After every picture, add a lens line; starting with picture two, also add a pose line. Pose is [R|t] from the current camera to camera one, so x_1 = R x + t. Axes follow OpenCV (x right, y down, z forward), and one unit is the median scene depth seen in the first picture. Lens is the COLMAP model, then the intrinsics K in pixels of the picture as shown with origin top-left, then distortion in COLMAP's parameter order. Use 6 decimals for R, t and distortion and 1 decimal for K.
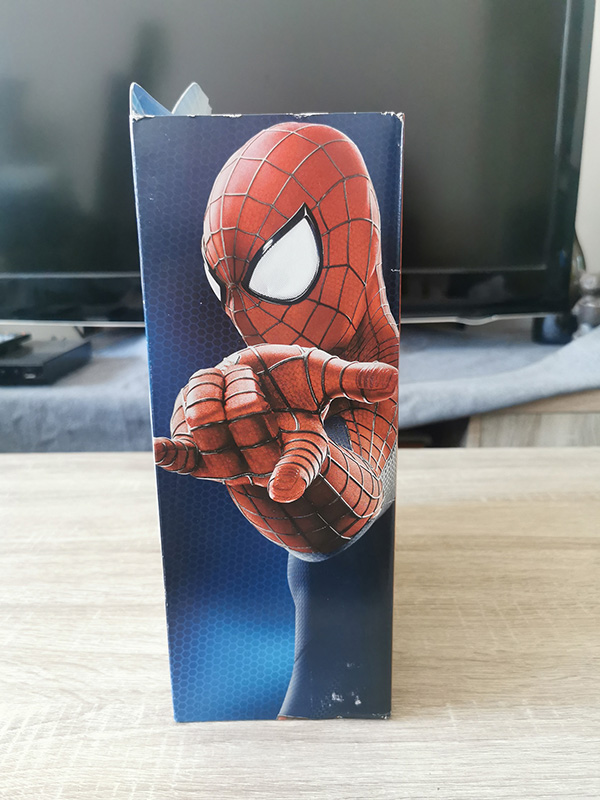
lens RADIAL K [[623.9, 0, 300.0], [0, 623.9, 400.0], [0, 0, 1]] dist [0.039720, -0.095170]
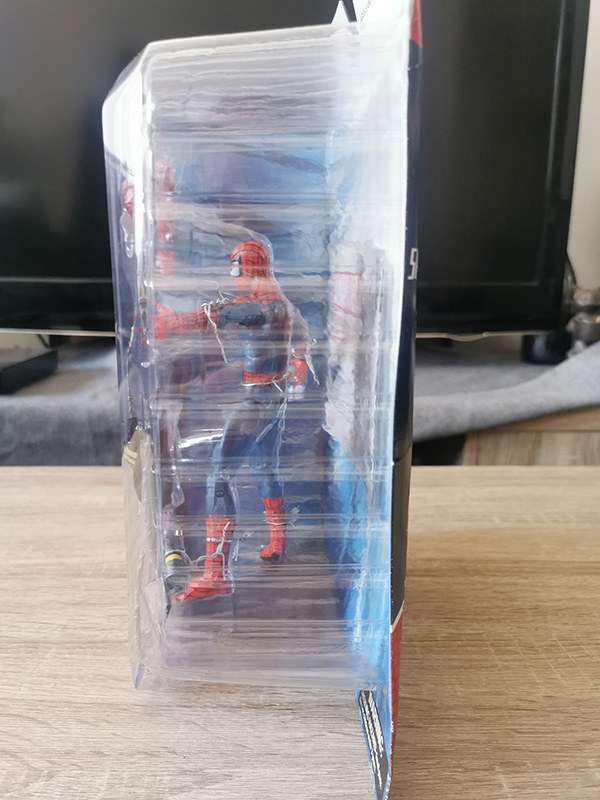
lens RADIAL K [[623.9, 0, 300.0], [0, 623.9, 400.0], [0, 0, 1]] dist [0.039720, -0.095170]
pose [[0.998691, 0.017260, 0.048156, -0.036351], [-0.014971, 0.998759, -0.047491, 0.038655], [-0.048916, 0.046708, 0.997710, 0.126353]]
